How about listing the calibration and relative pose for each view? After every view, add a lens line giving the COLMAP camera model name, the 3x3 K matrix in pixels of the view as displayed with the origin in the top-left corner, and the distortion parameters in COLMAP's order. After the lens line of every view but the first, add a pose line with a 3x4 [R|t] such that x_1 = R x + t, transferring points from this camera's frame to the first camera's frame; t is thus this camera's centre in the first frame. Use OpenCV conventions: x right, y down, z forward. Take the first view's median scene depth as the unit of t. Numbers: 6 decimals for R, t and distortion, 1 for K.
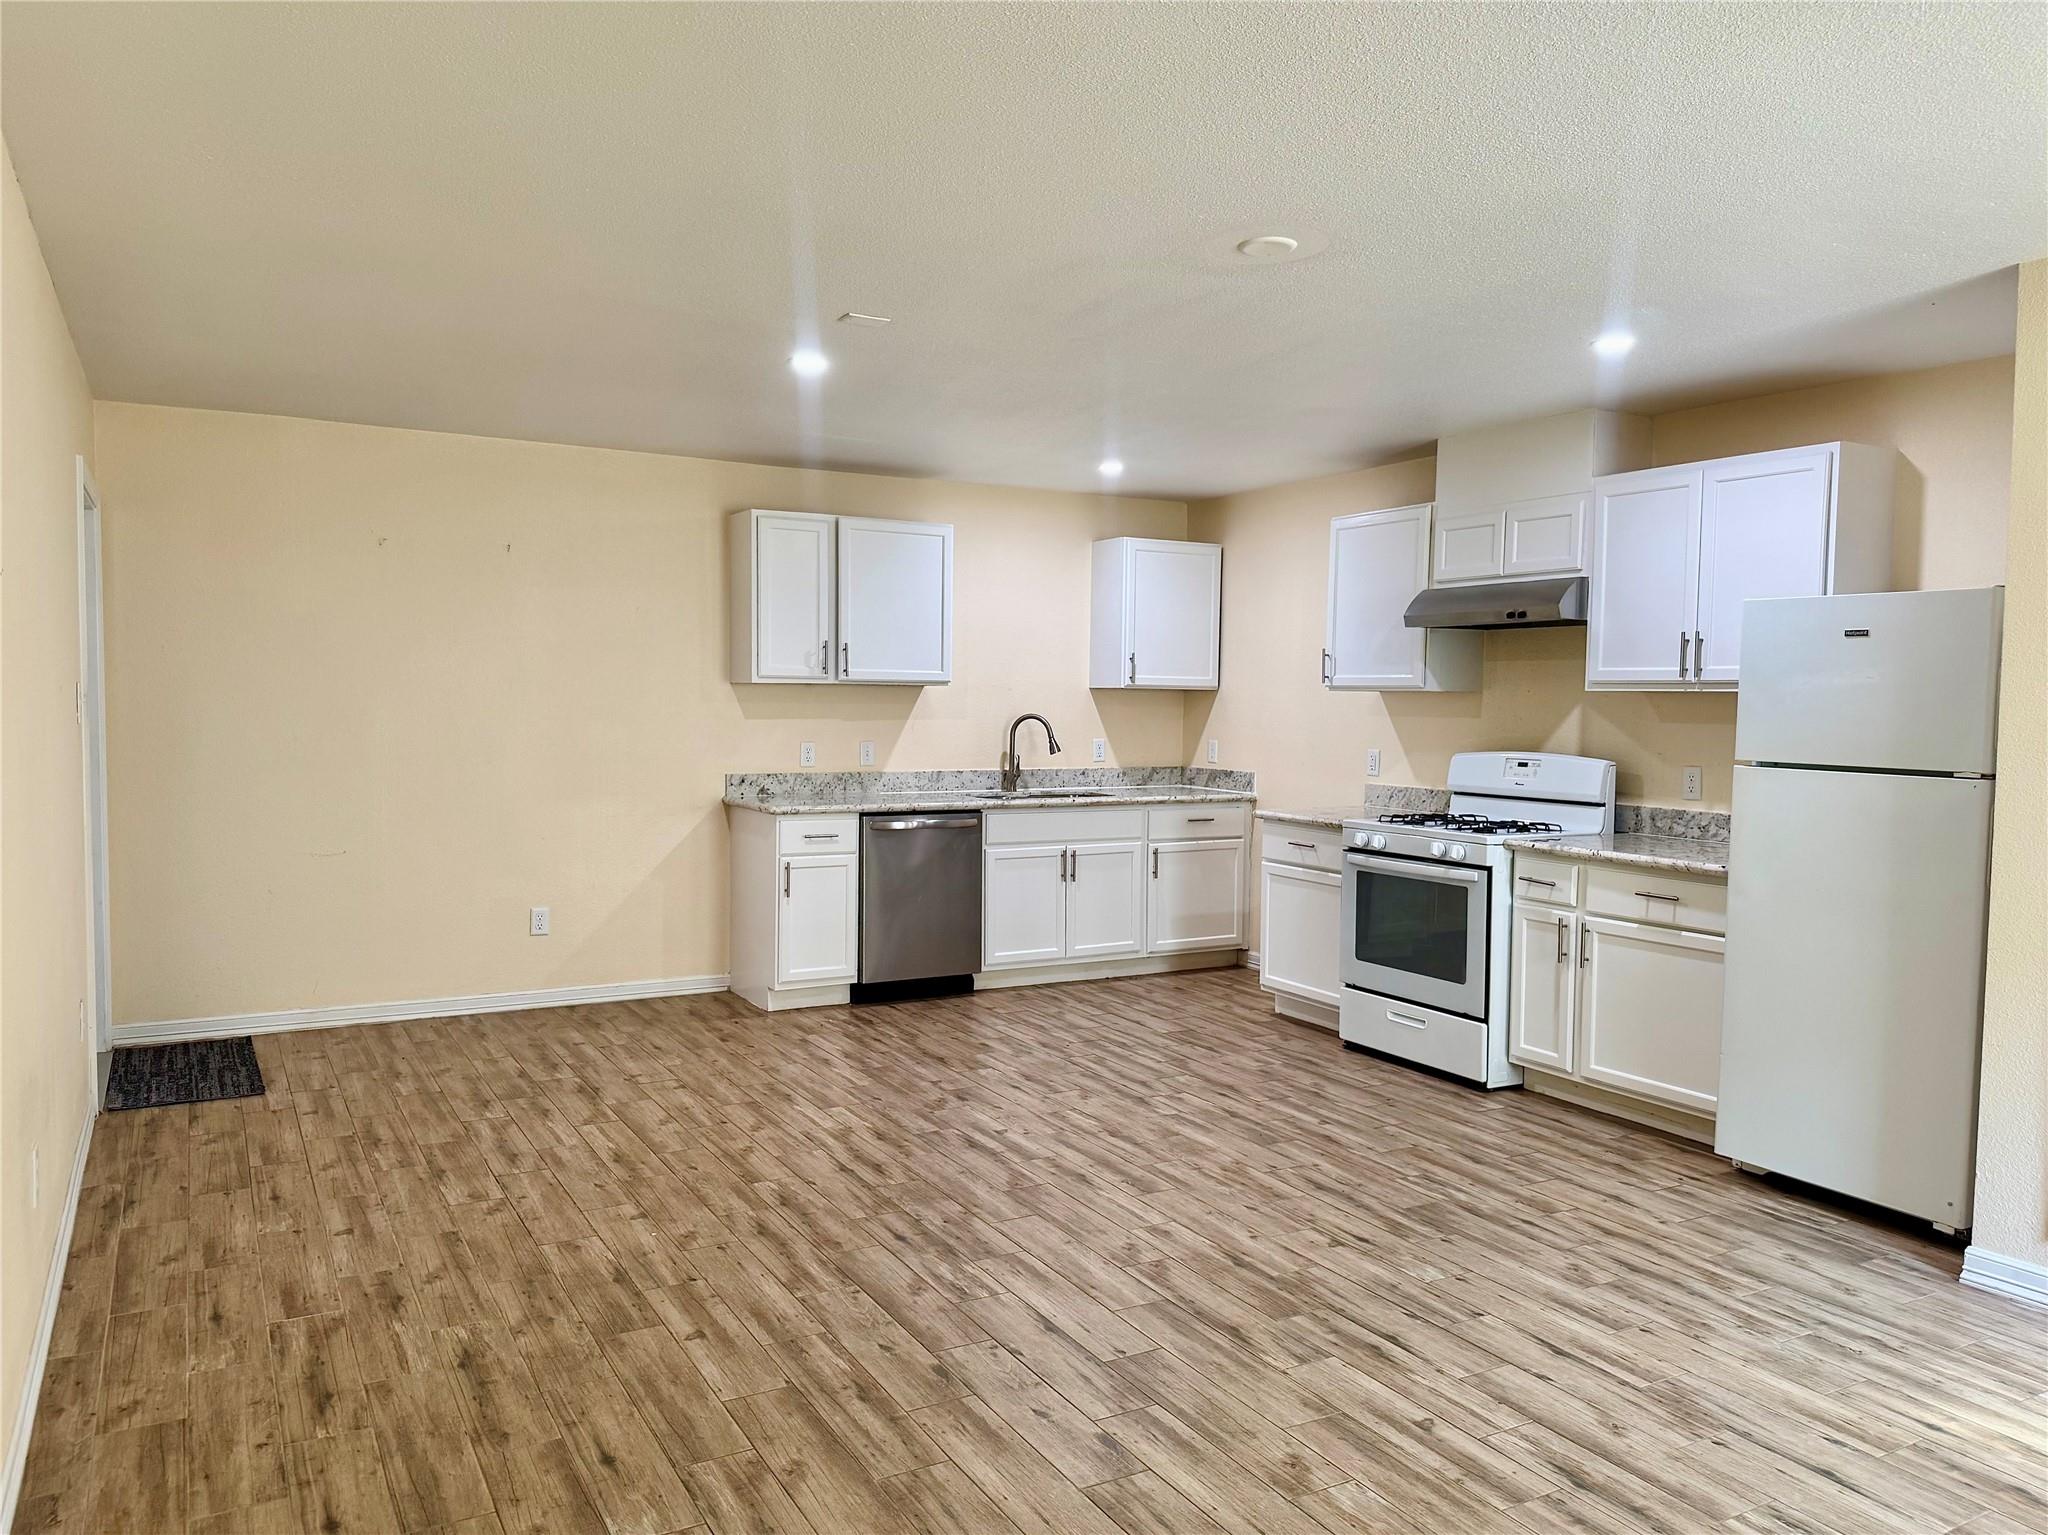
lens RADIAL K [[1441.2, 0, 1028.8], [0, 1441.2, 774.5], [0, 0, 1]] dist [0.215996, -0.419336]
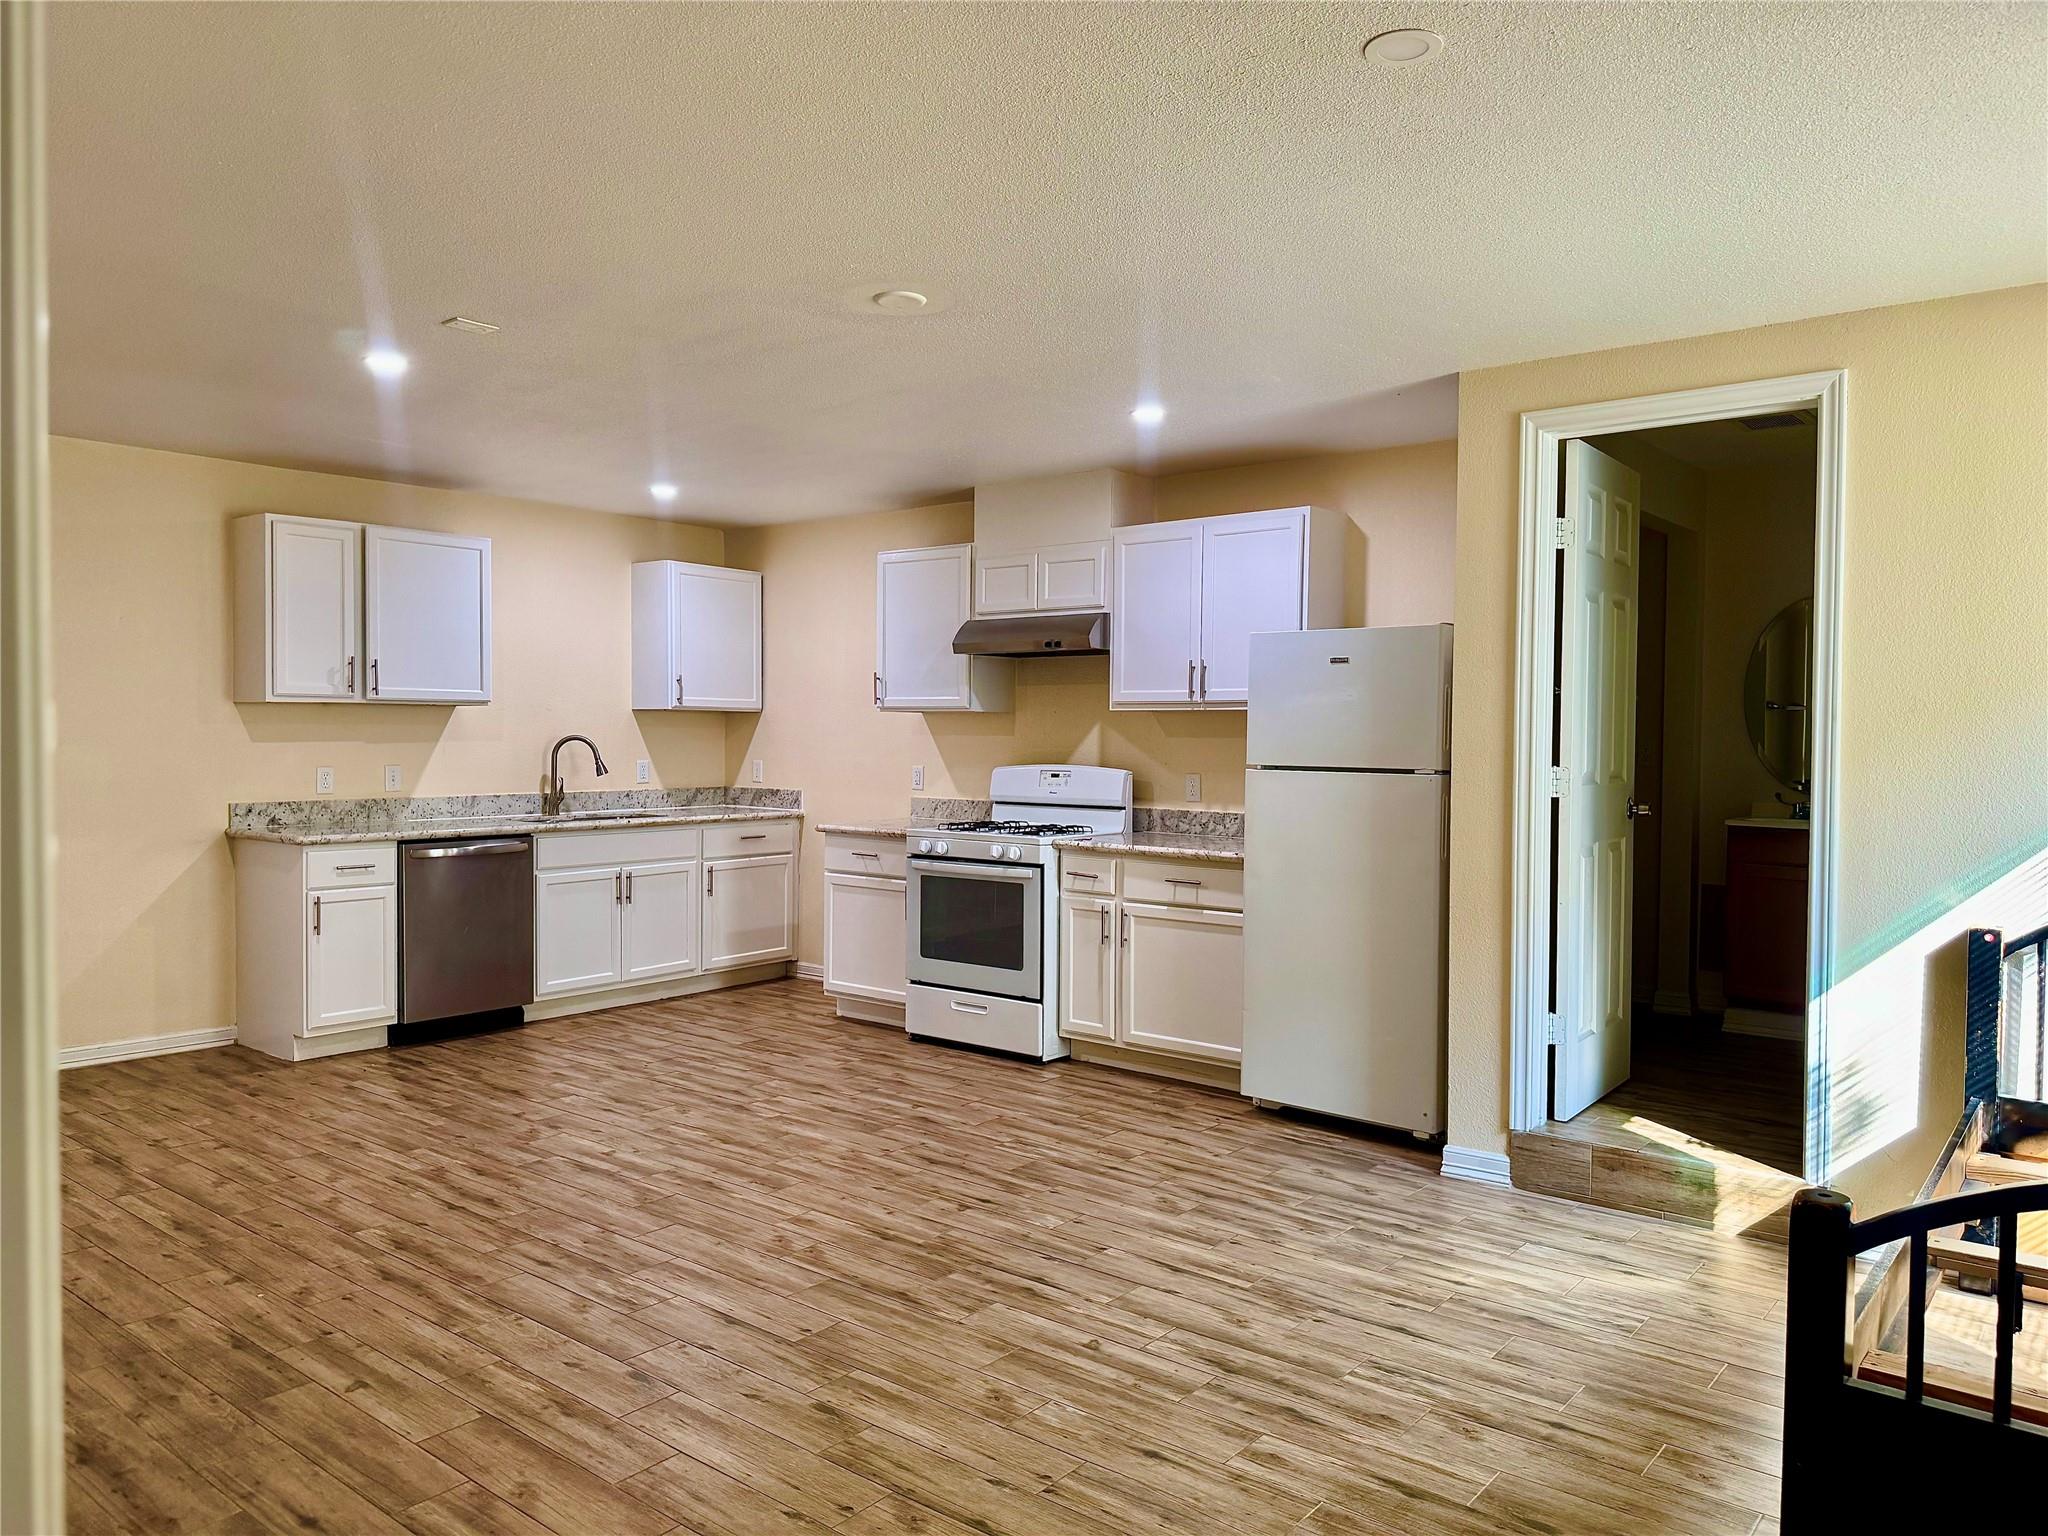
lens RADIAL K [[1407.3, 0, 1008.6], [0, 1407.3, 764.6], [0, 0, 1]] dist [0.144261, -0.220467]
pose [[0.934257, -0.014707, 0.356297, -0.108189], [0.024242, 0.999457, -0.022309, 0.010381], [-0.355776, 0.029480, 0.934106, -0.009949]]
